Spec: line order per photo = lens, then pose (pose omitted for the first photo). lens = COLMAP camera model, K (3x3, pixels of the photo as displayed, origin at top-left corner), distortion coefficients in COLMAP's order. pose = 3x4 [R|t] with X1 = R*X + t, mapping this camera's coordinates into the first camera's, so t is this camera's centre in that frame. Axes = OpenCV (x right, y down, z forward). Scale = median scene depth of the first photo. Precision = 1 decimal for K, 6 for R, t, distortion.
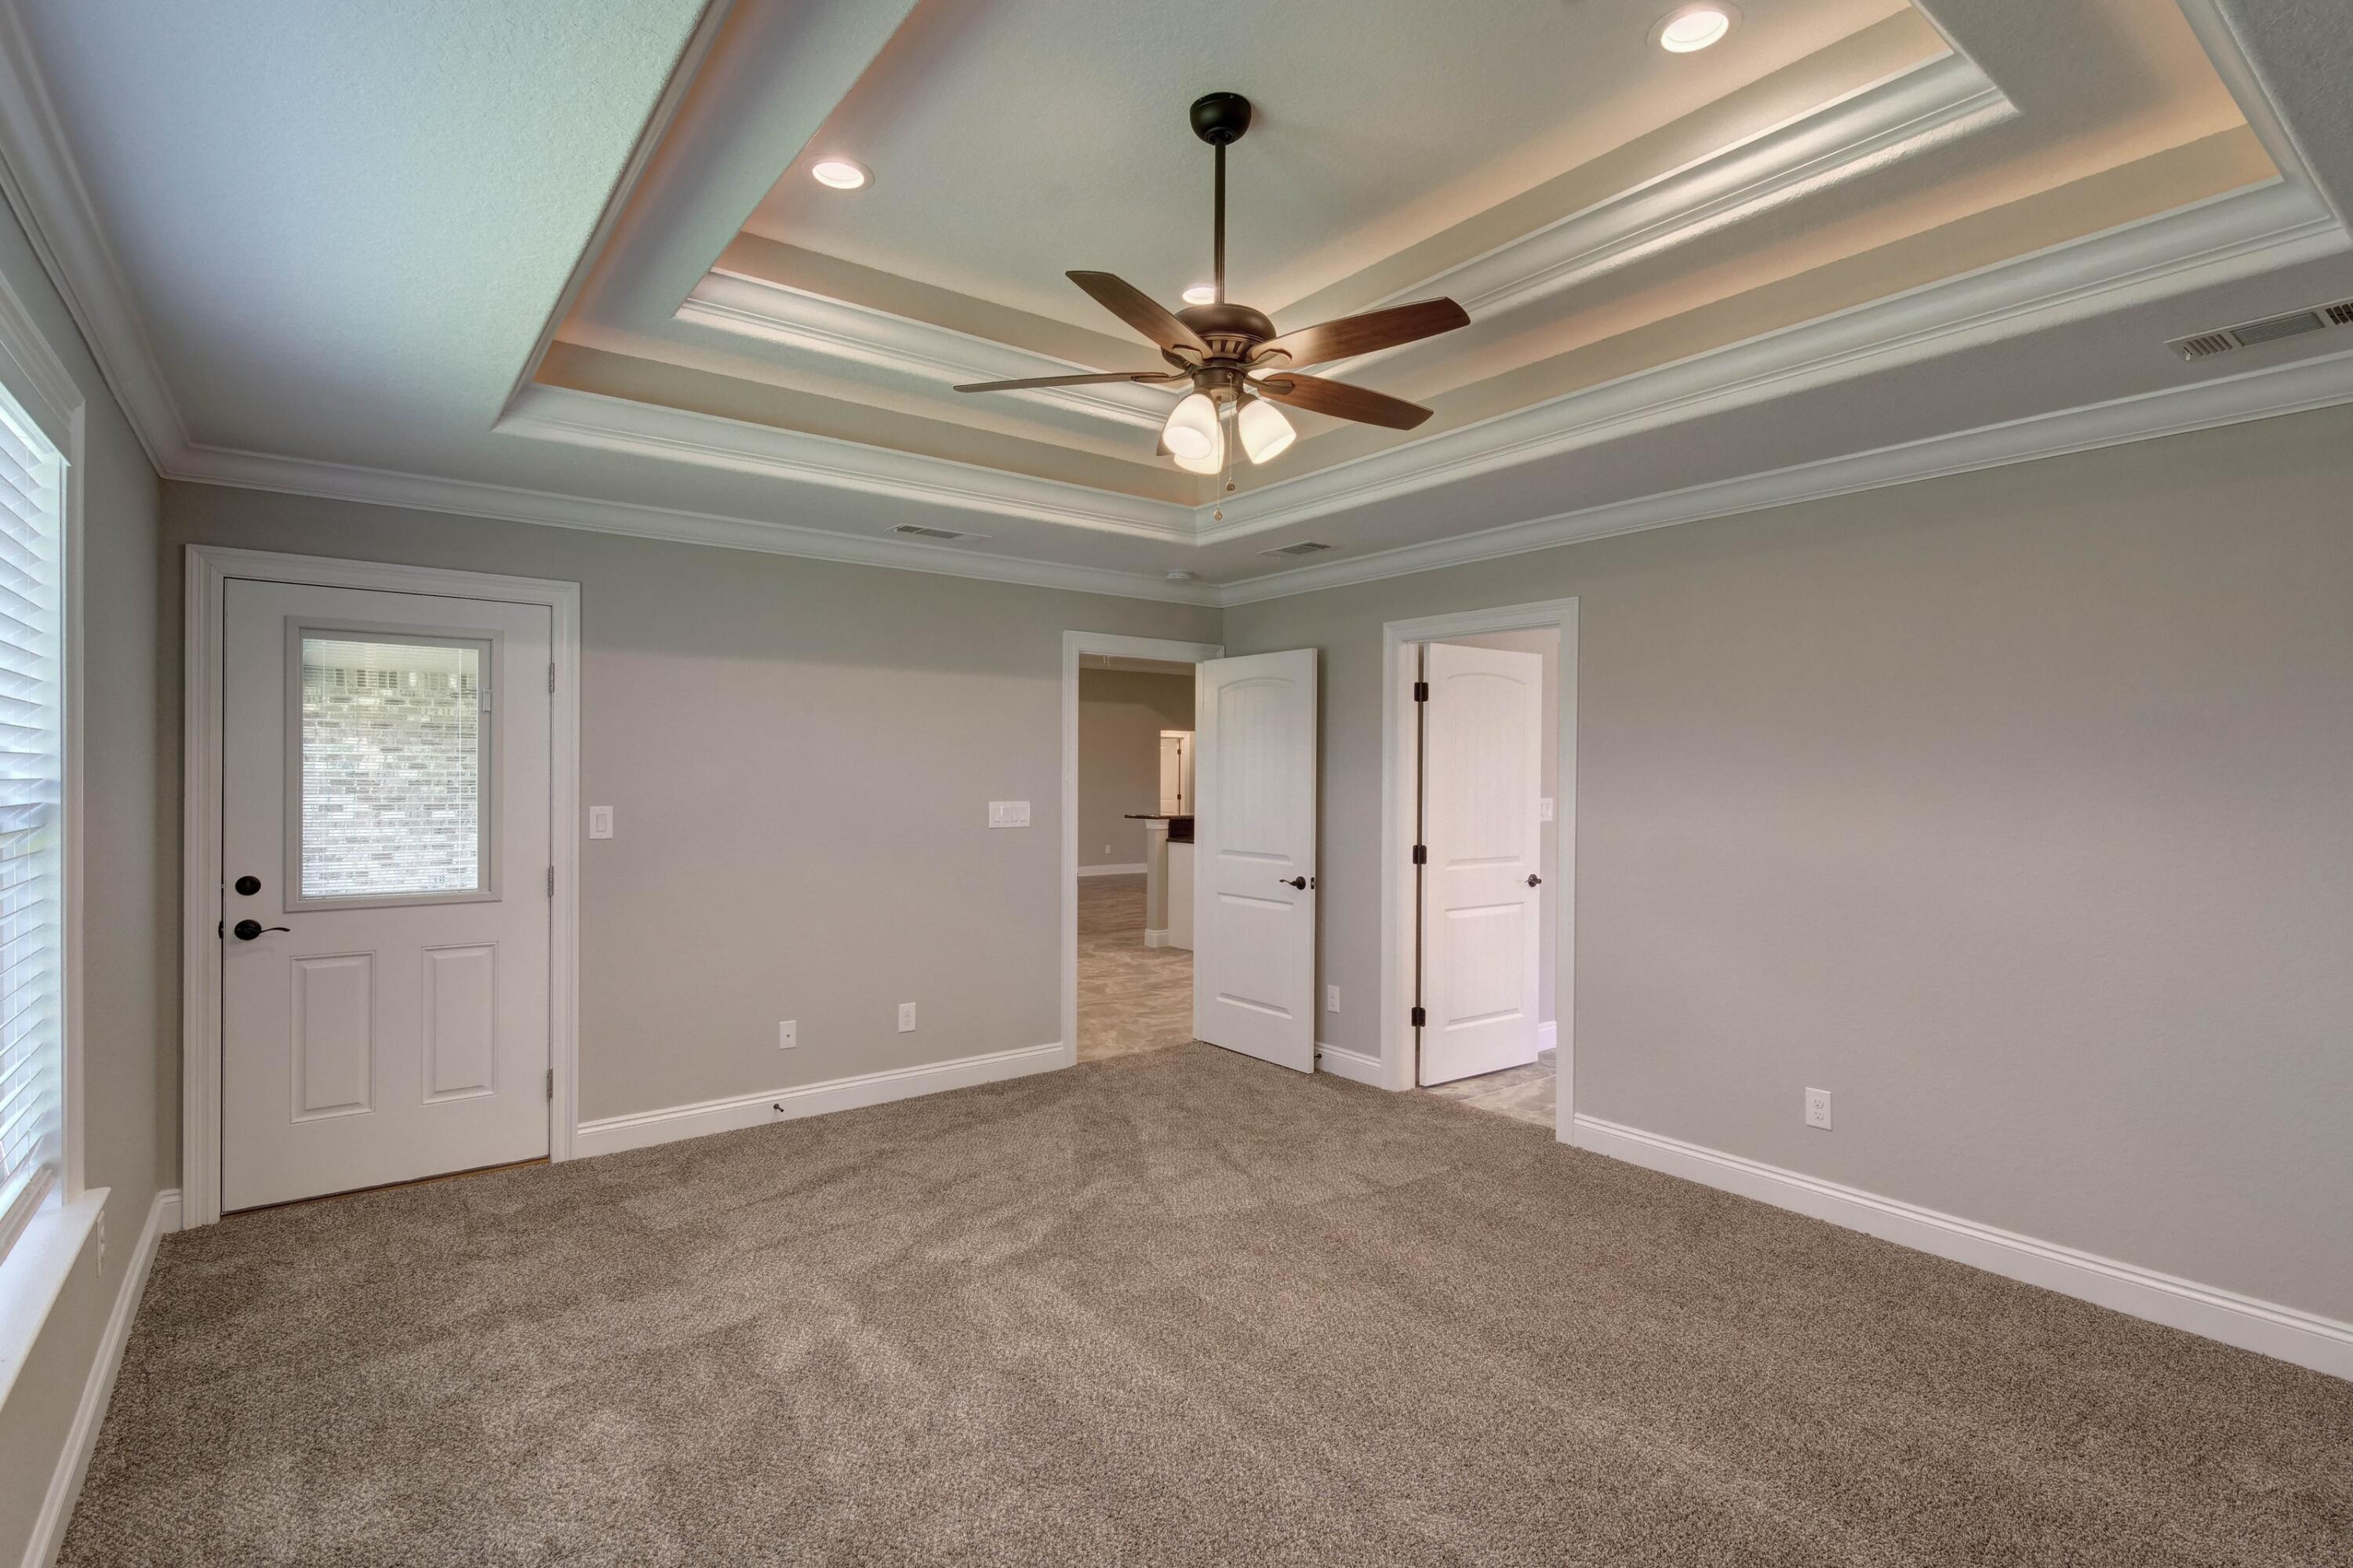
lens RADIAL K [[1119.5, 0, 1185.0], [0, 1119.5, 770.4], [0, 0, 1]] dist [0.002331, 0.000048]
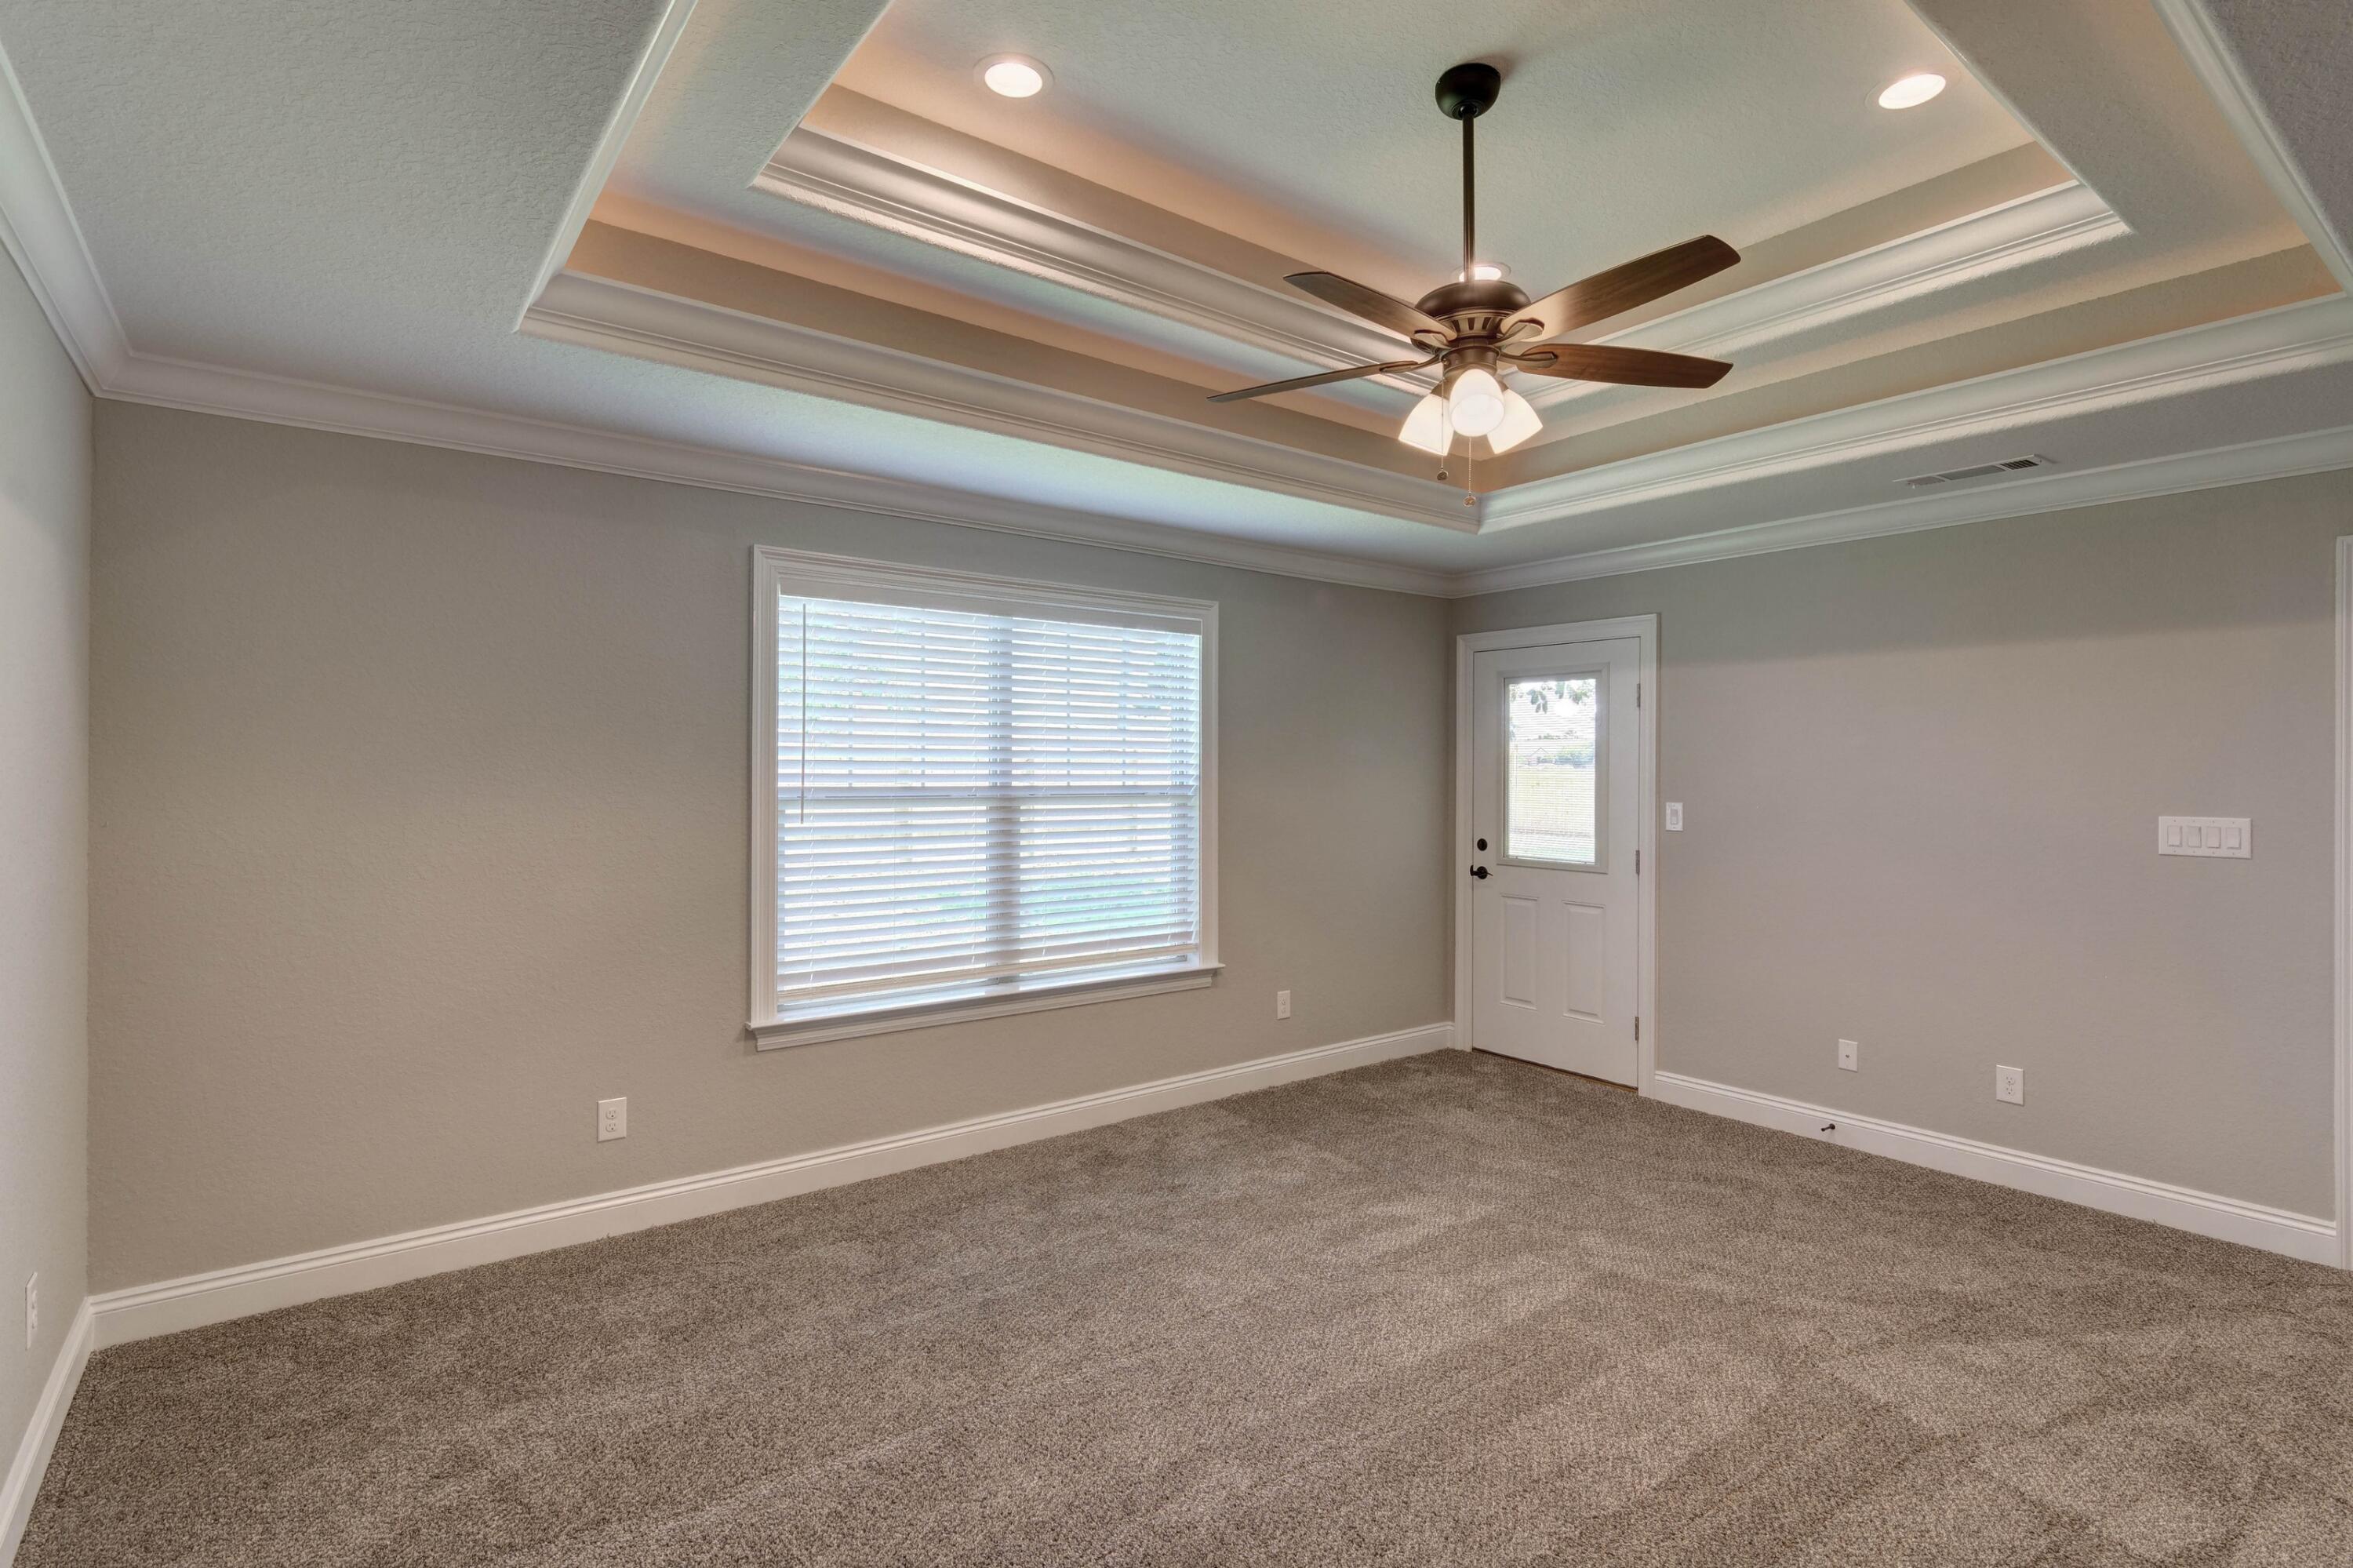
lens RADIAL K [[1119.5, 0, 1185.0], [0, 1119.5, 770.4], [0, 0, 1]] dist [0.002331, 0.000048]
pose [[0.008348, -0.006105, -0.999947, 0.678426], [-0.003585, 0.999975, -0.006135, 0.008329], [0.999959, 0.003636, 0.008326, 0.522462]]
